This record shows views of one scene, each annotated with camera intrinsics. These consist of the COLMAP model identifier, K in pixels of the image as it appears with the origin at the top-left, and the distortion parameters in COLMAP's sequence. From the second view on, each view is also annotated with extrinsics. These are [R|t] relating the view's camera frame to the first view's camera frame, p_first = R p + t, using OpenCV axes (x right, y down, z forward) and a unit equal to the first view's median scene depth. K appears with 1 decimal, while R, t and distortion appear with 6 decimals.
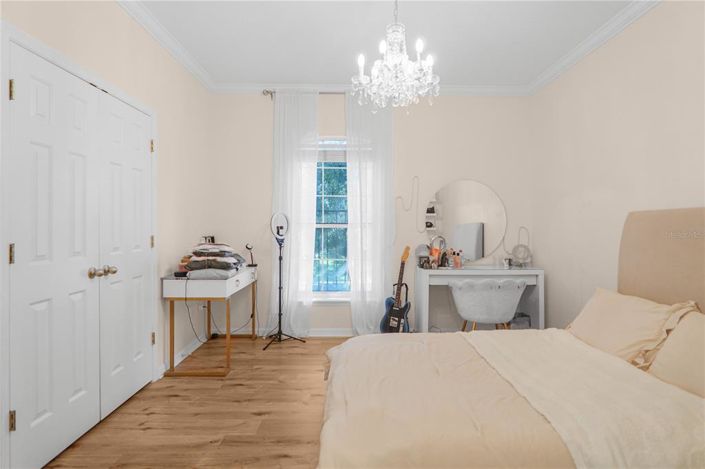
lens RADIAL K [[371.8, 0, 353.4], [0, 371.8, 229.4], [0, 0, 1]] dist [-0.027274, 0.008004]
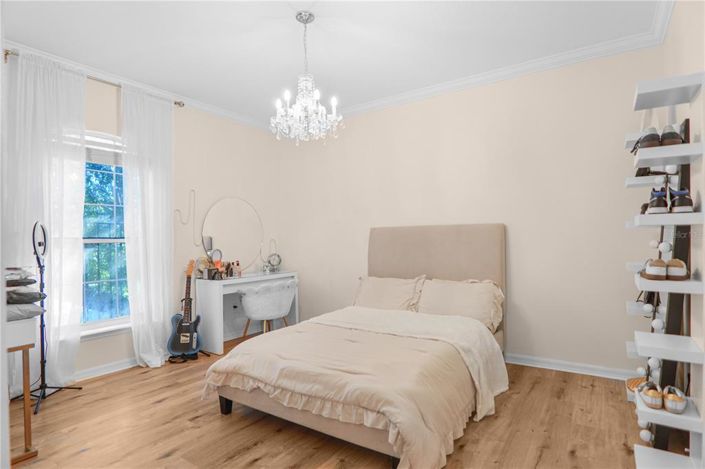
lens RADIAL K [[371.8, 0, 346.1], [0, 371.8, 236.0], [0, 0, 1]] dist [-0.027274, 0.008004]
pose [[0.588506, -0.004836, 0.808479, -0.425654], [0.022563, 0.999691, -0.010445, 0.001156], [-0.808178, 0.024389, 0.588433, 0.082013]]
